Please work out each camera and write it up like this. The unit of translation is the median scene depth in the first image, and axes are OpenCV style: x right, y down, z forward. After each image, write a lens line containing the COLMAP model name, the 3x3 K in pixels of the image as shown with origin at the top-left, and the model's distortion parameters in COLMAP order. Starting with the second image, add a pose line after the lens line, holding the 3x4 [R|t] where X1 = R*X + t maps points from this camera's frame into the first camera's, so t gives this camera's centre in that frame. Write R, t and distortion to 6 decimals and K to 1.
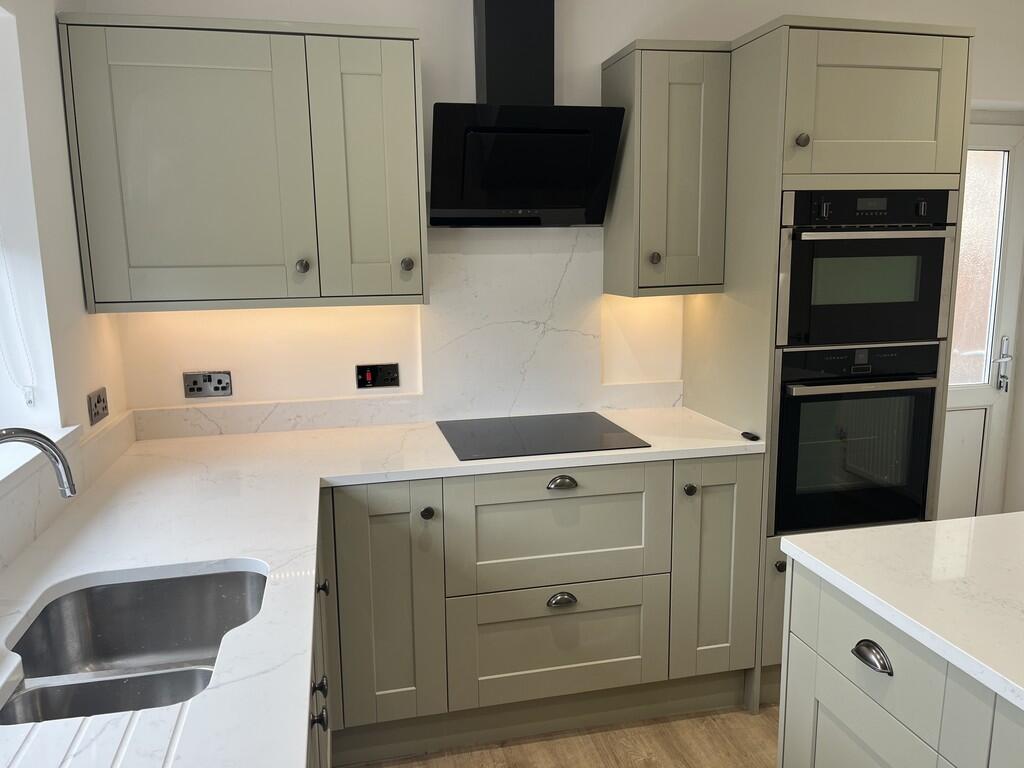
lens RADIAL K [[779.9, 0, 511.9], [0, 779.9, 384.2], [0, 0, 1]] dist [0.060431, -0.075830]
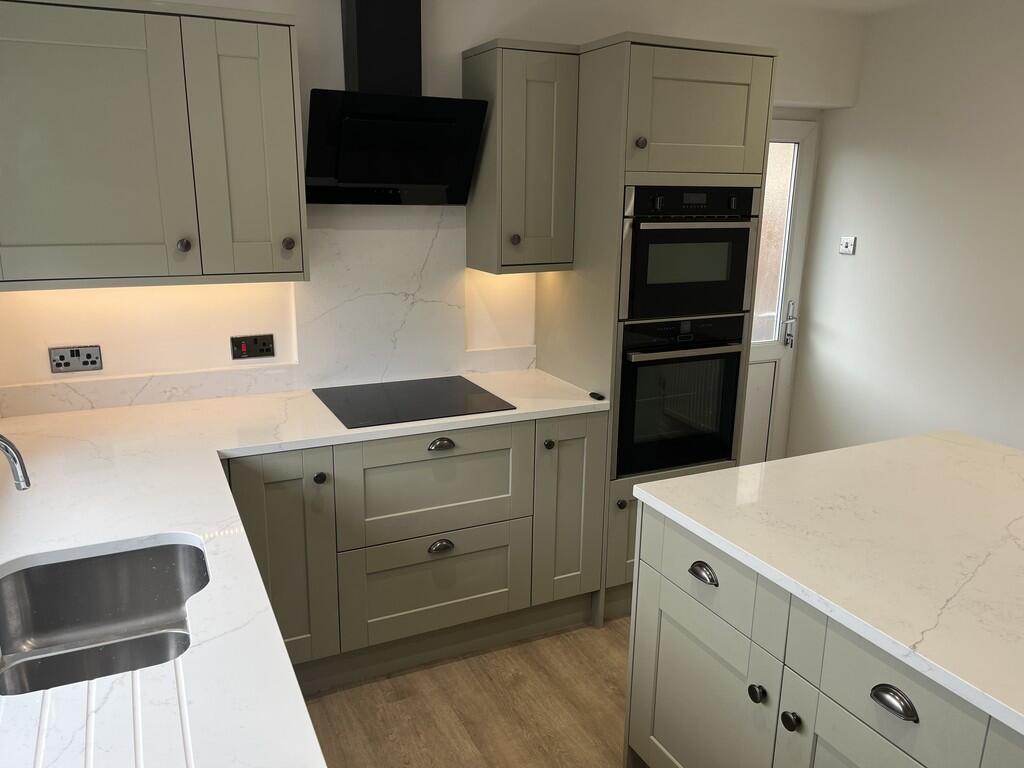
lens RADIAL K [[779.9, 0, 514.9], [0, 779.9, 382.3], [0, 0, 1]] dist [0.060431, -0.075830]
pose [[0.974365, -0.025148, 0.223564, -0.076015], [0.009258, 0.997373, 0.071842, -0.039665], [-0.224784, -0.067931, 0.972038, -0.102173]]
